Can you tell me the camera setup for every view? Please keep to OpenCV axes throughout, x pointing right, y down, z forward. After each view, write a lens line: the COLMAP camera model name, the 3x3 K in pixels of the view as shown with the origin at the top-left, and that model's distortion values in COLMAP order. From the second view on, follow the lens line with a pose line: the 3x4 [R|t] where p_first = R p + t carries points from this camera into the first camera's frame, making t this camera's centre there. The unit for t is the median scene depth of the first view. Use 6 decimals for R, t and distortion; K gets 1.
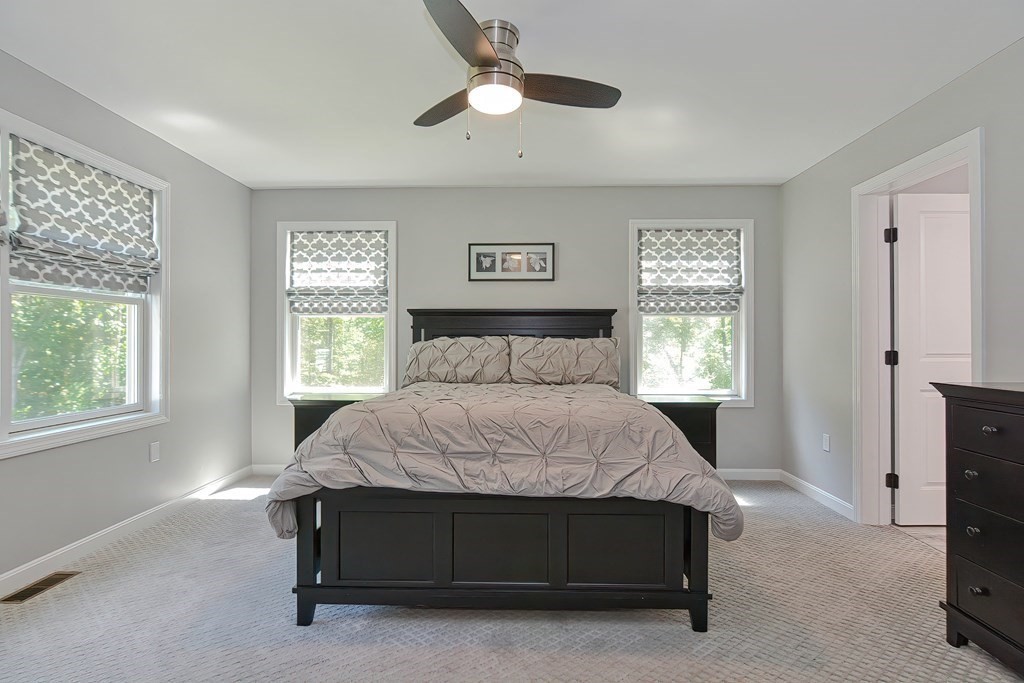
lens RADIAL K [[497.3, 0, 512.0], [0, 497.3, 341.5], [0, 0, 1]] dist [-0.002442, 0.000914]
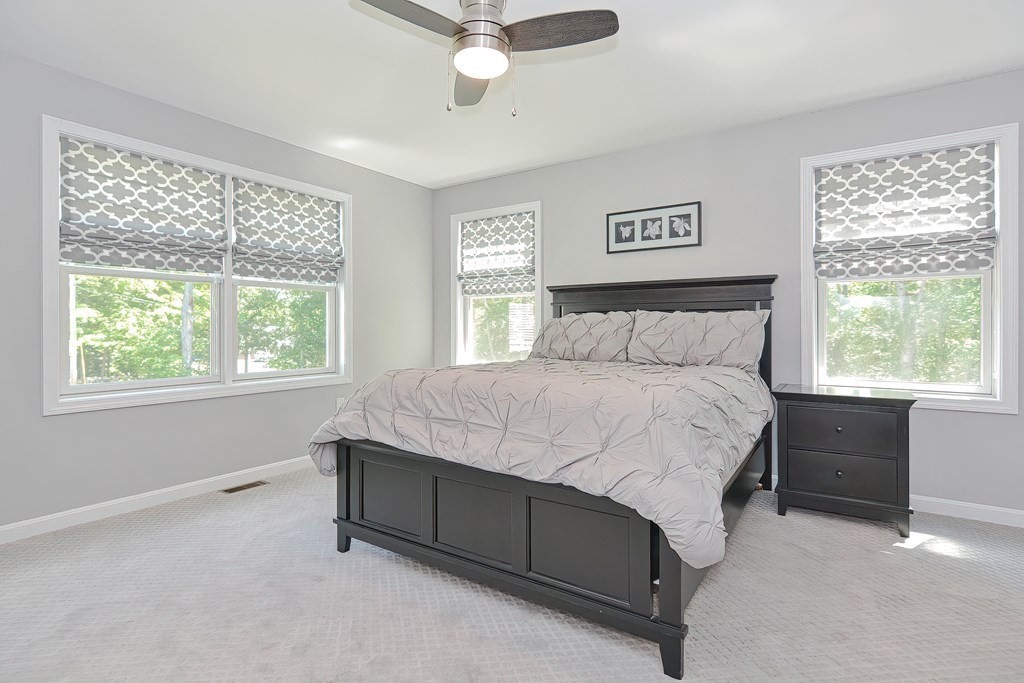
lens RADIAL K [[509.8, 0, 512.9], [0, 509.8, 326.9], [0, 0, 1]] dist [-0.003165, 0.000370]
pose [[0.846643, -0.003046, -0.532153, 0.279308], [0.003098, 0.999995, -0.000795, 0.016984], [0.532153, -0.000976, 0.846648, 0.090405]]
